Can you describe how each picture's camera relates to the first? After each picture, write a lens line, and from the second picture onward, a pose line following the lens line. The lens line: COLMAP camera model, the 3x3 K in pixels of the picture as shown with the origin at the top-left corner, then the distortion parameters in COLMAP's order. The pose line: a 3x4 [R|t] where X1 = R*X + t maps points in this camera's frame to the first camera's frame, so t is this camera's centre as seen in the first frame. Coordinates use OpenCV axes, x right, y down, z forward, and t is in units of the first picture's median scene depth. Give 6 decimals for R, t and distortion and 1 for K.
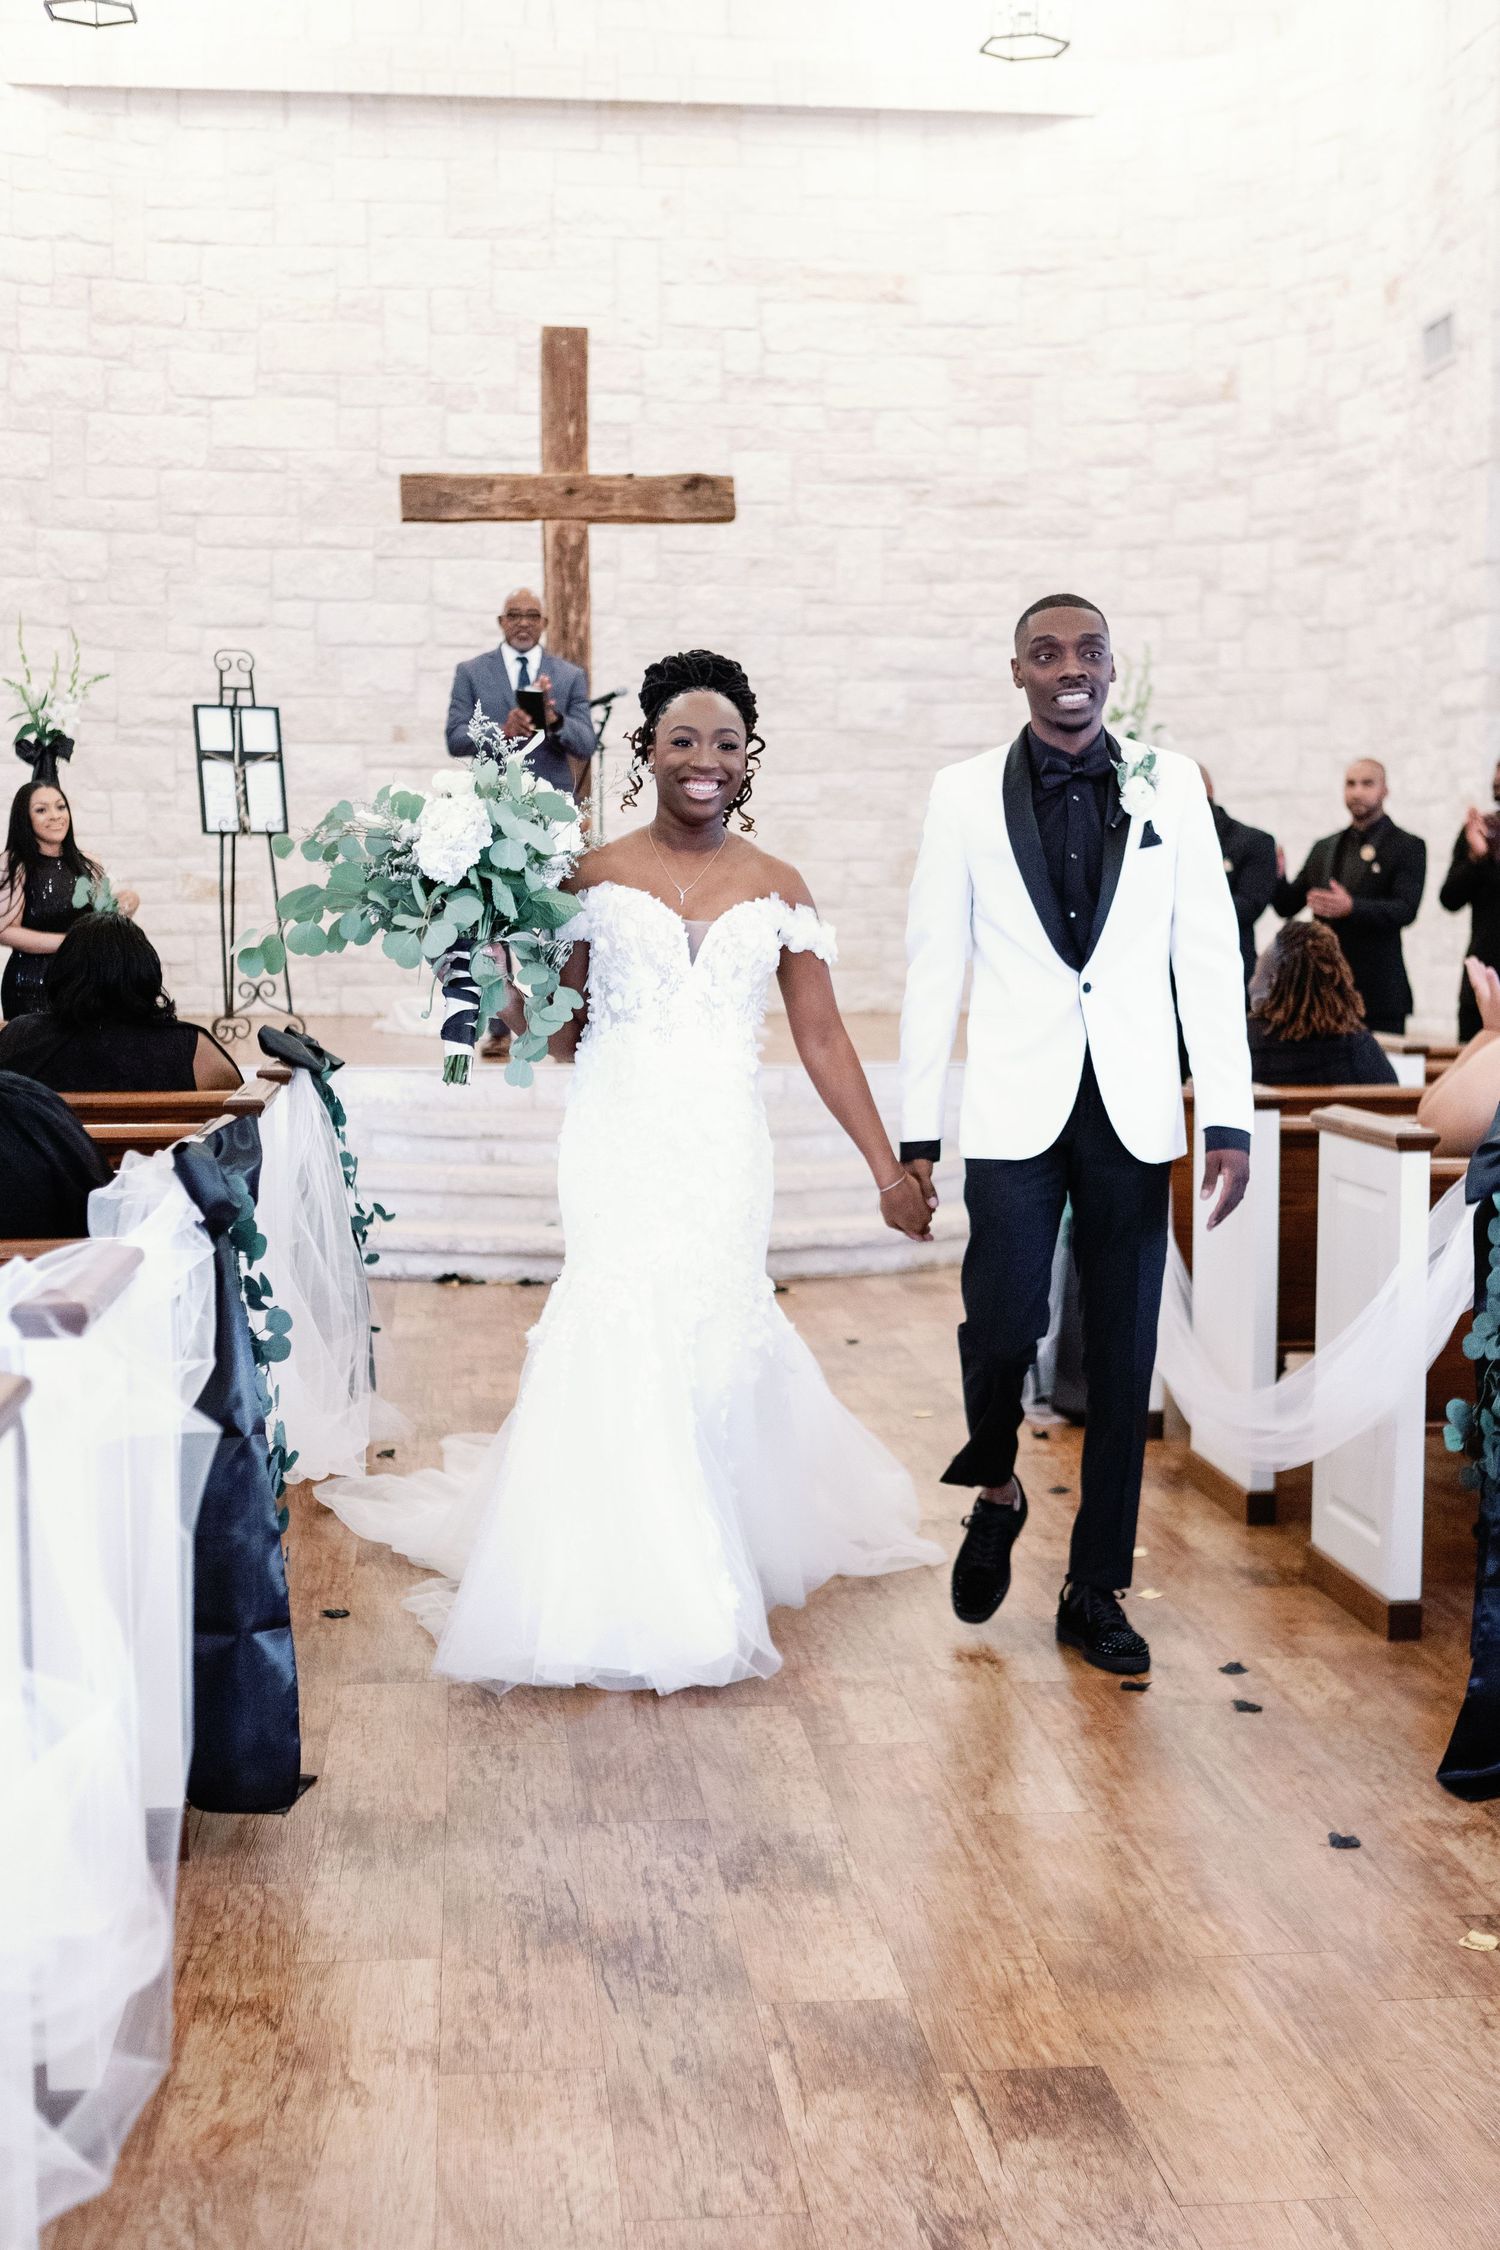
lens RADIAL K [[2986.1, 0, 808.1], [0, 2986.1, 1119.4], [0, 0, 1]] dist [-0.020375, 0.000000]
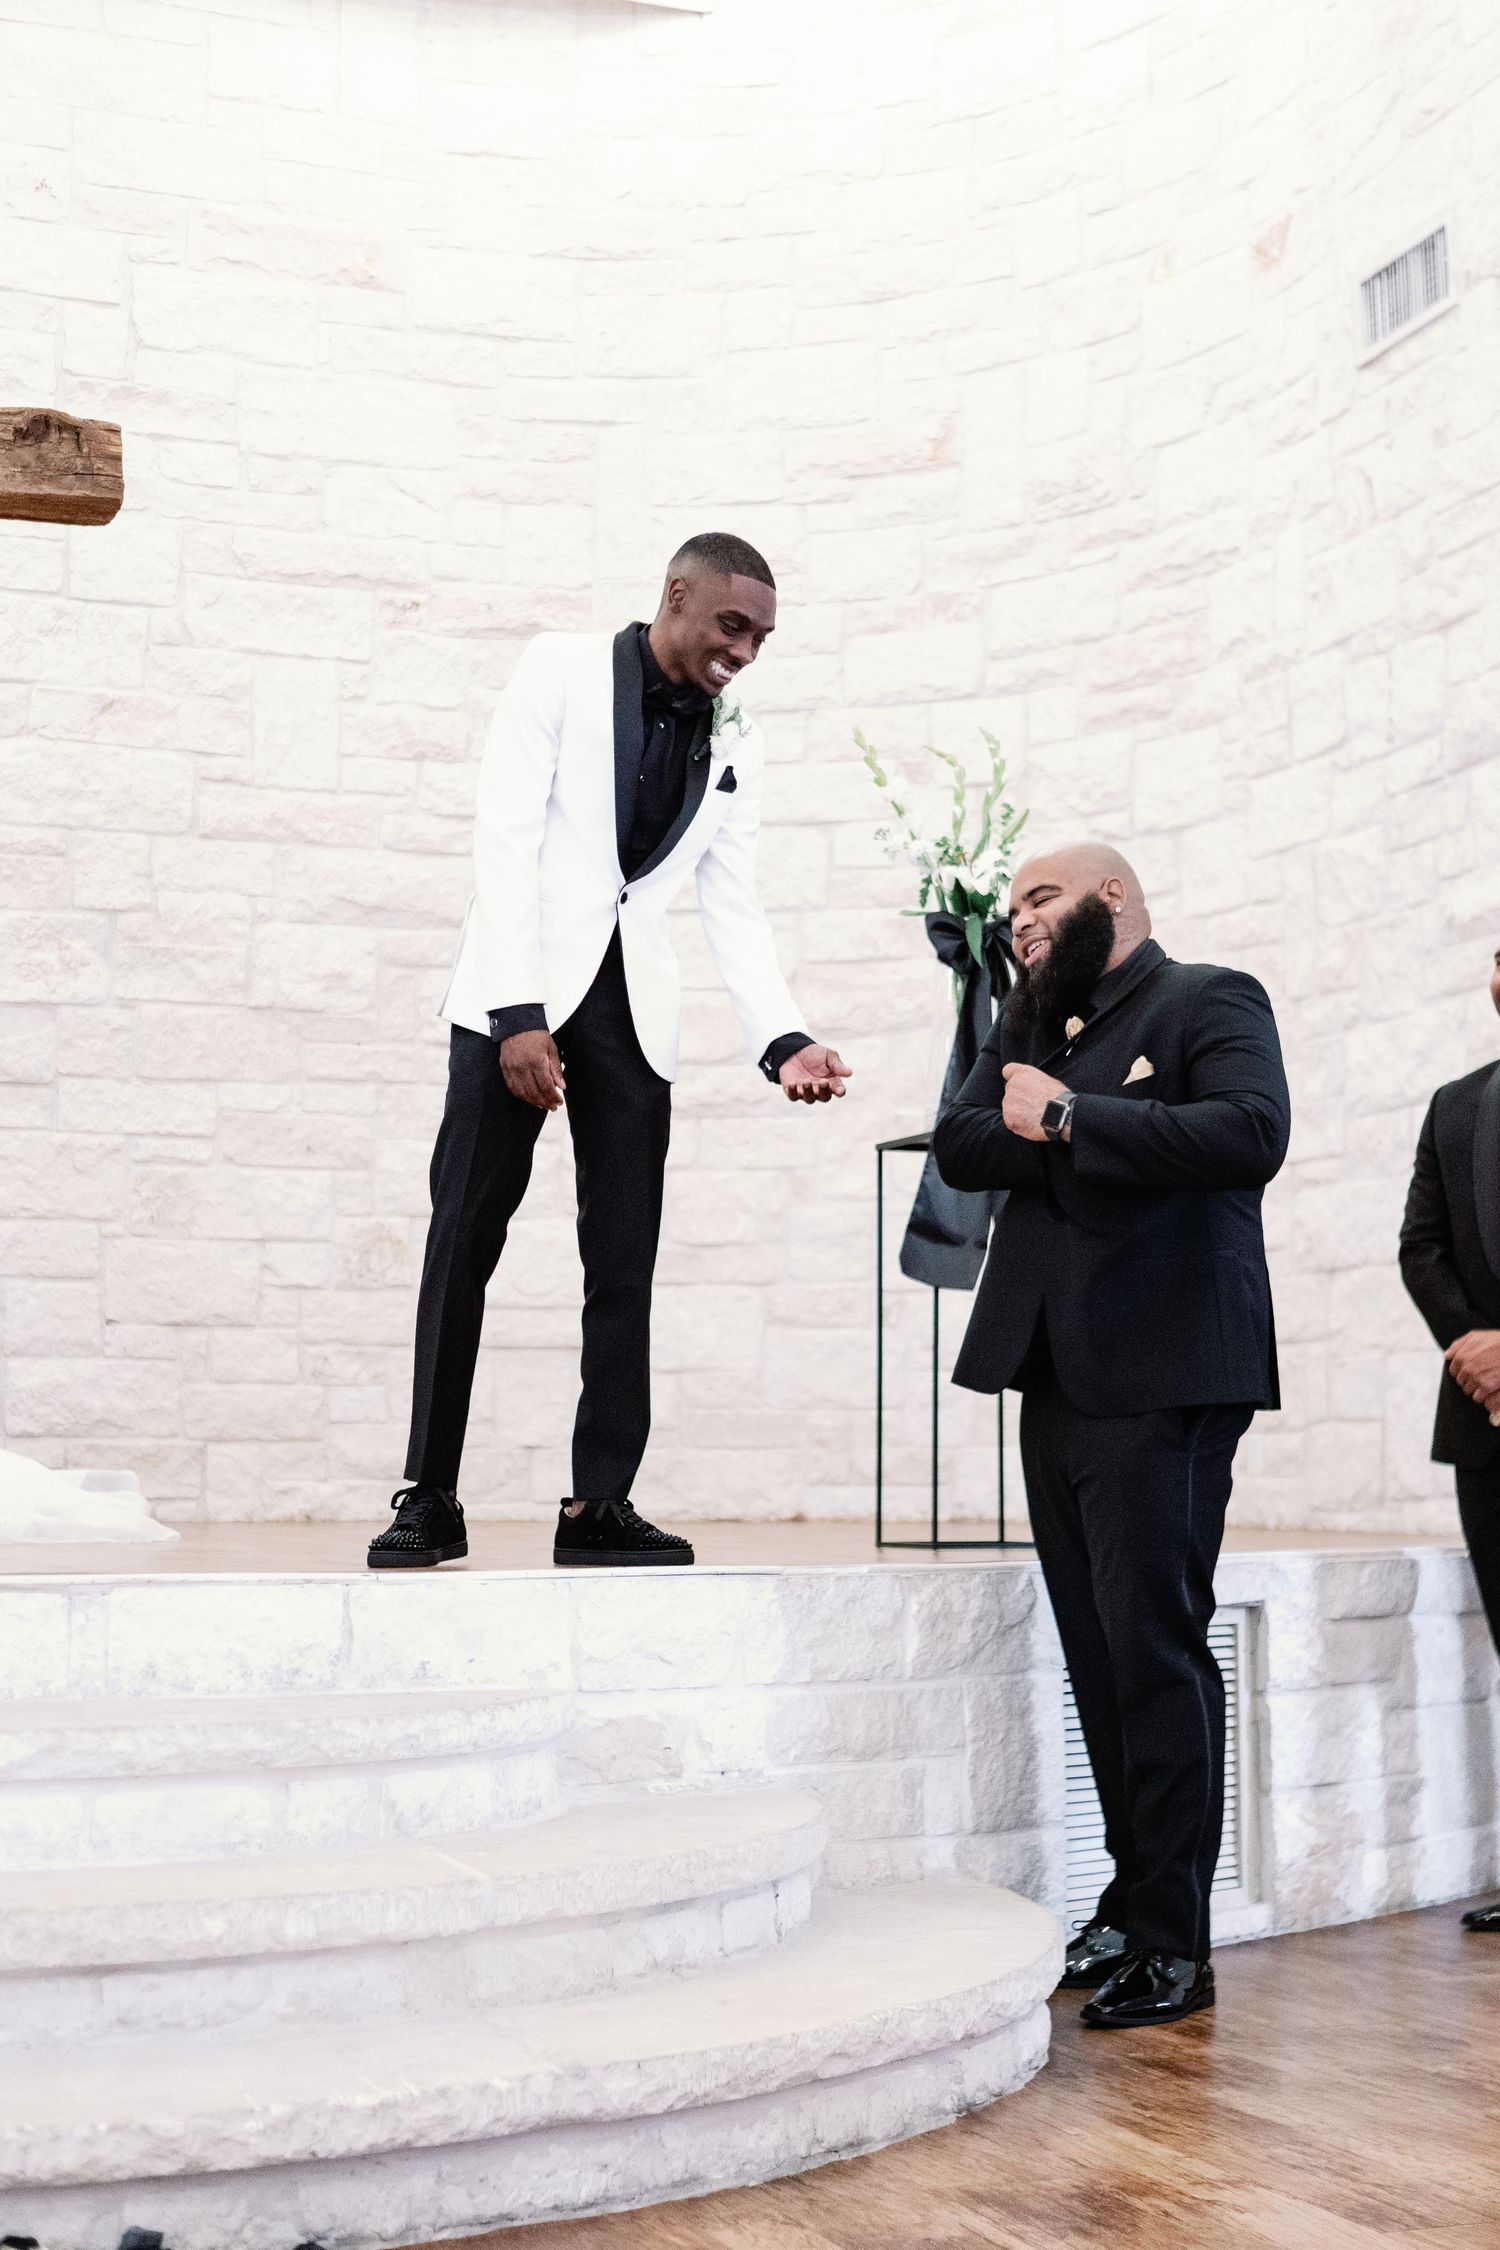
lens RADIAL K [[3282.9, 0, 836.3], [0, 3282.9, 1103.6], [0, 0, 1]] dist [-0.034920, 0.000000]
pose [[0.968704, 0.026193, 0.246833, -0.036333], [0.019760, 0.983123, -0.181876, 0.000037], [-0.247431, 0.181061, 0.951838, 0.414168]]
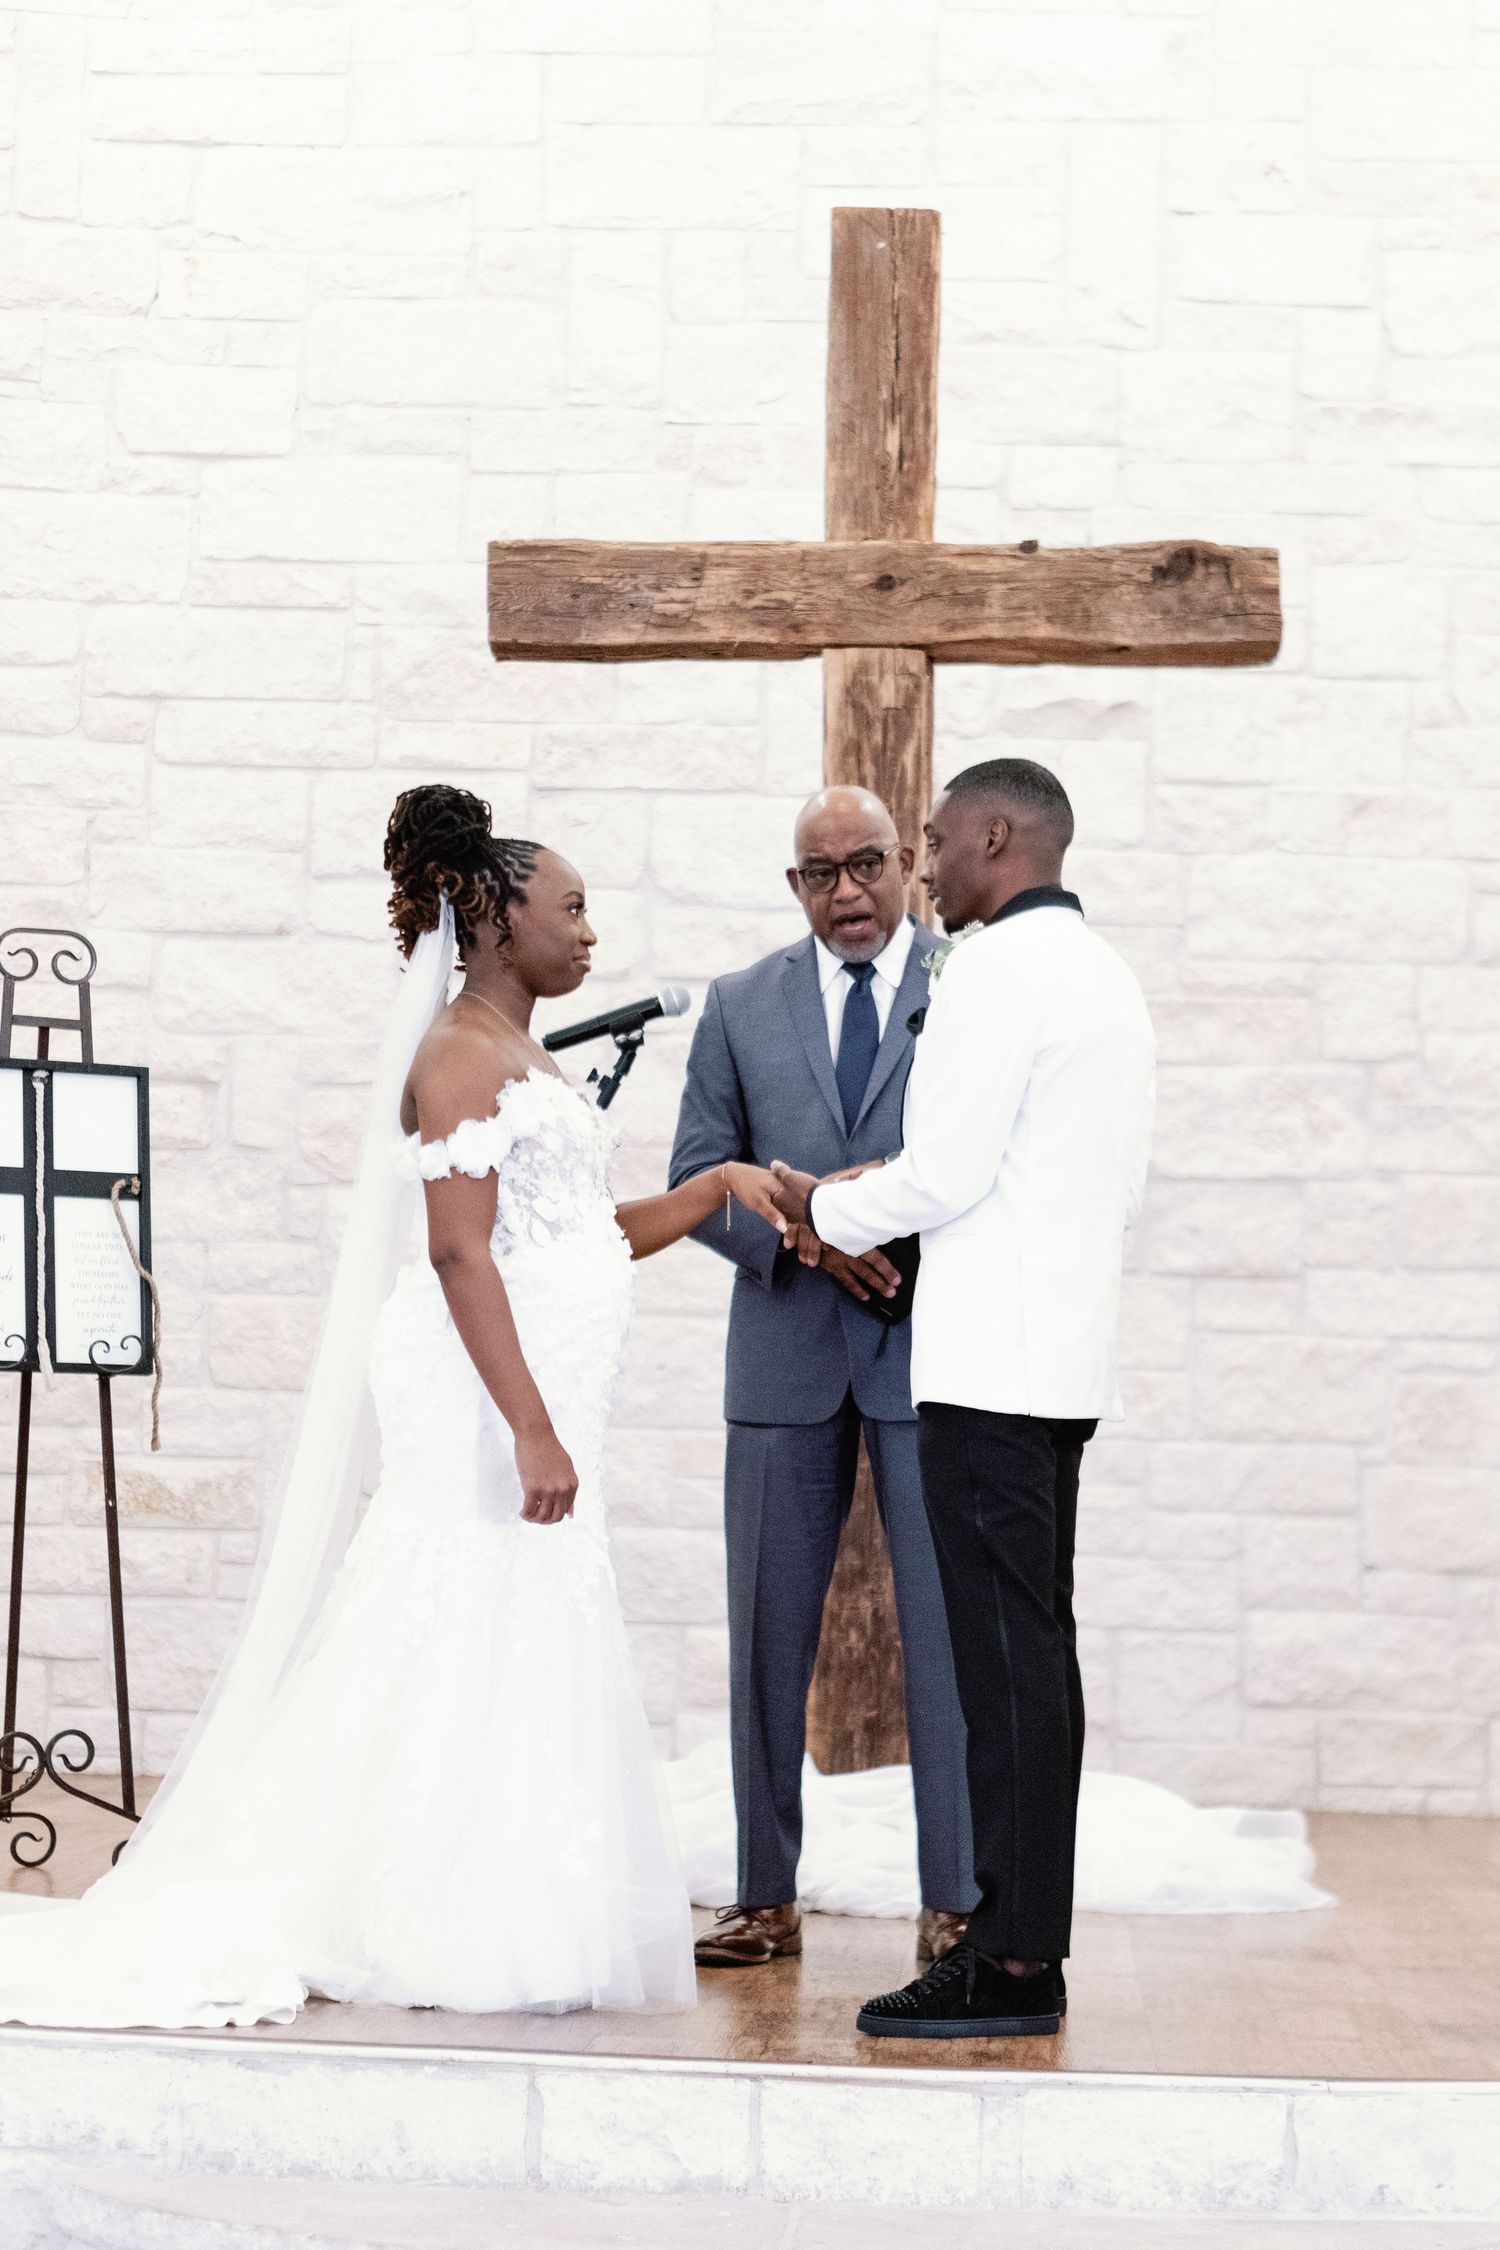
lens RADIAL K [[4497.0, 0, 818.7], [0, 4497.0, 1112.0], [0, 0, 1]] dist [-0.057612, 0.000000]
pose [[0.985682, 0.010473, -0.168291, 0.016696], [-0.037699, 0.986492, -0.159411, -0.030652], [0.164348, 0.163473, 0.972762, 0.345760]]
